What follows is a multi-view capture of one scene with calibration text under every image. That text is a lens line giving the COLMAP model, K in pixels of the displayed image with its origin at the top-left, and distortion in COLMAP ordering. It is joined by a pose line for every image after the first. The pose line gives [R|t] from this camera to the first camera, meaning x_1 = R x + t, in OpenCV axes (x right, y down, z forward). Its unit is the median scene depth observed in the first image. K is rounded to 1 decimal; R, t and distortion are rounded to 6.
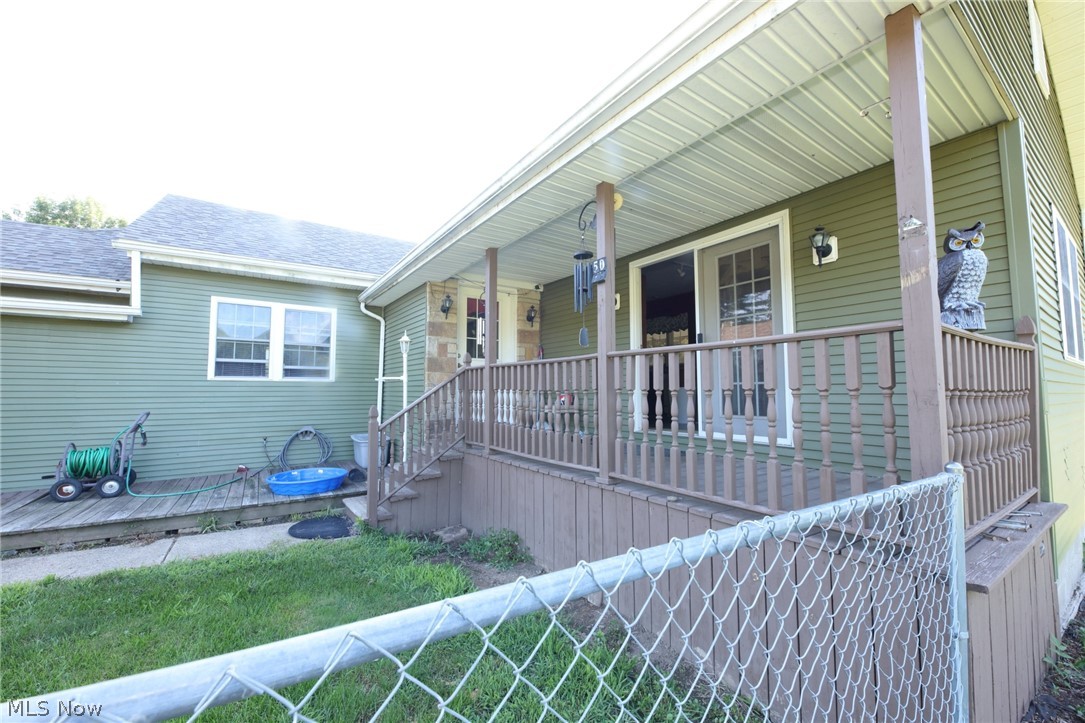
lens RADIAL K [[430.9, 0, 547.8], [0, 430.9, 365.3], [0, 0, 1]] dist [0.015894, -0.010408]
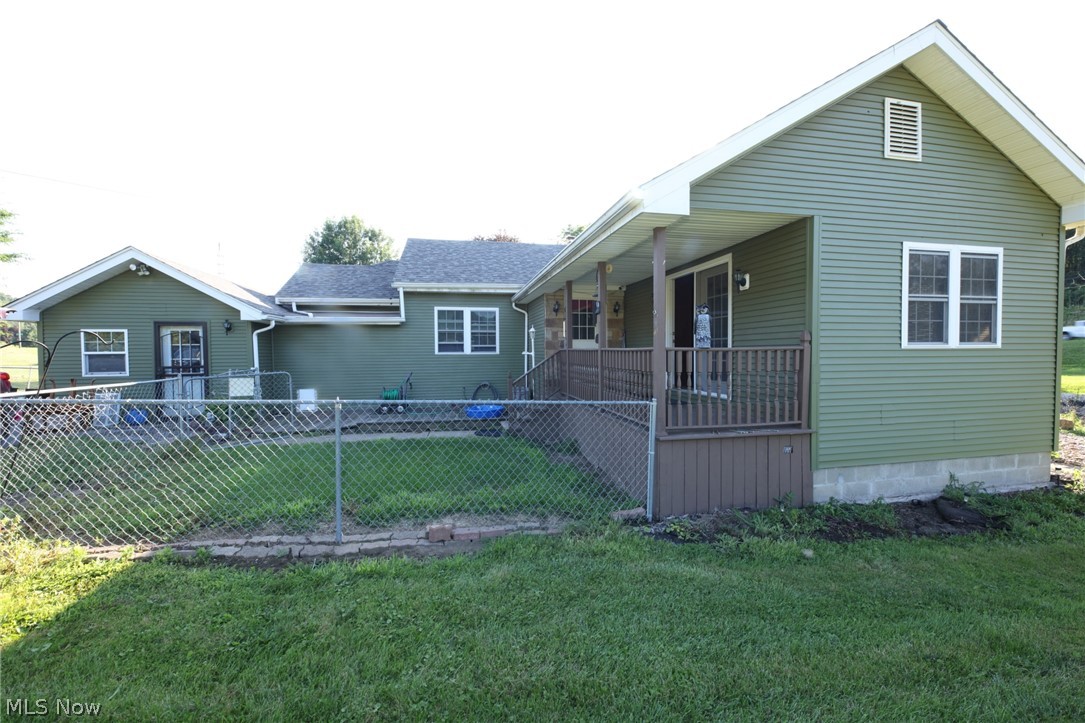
lens RADIAL K [[430.9, 0, 547.8], [0, 430.9, 365.3], [0, 0, 1]] dist [0.015894, -0.010408]
pose [[0.922866, 0.007421, -0.385049, 0.335822], [0.029006, 0.995635, 0.088709, -0.067311], [0.384027, -0.093035, 0.918623, -0.469406]]
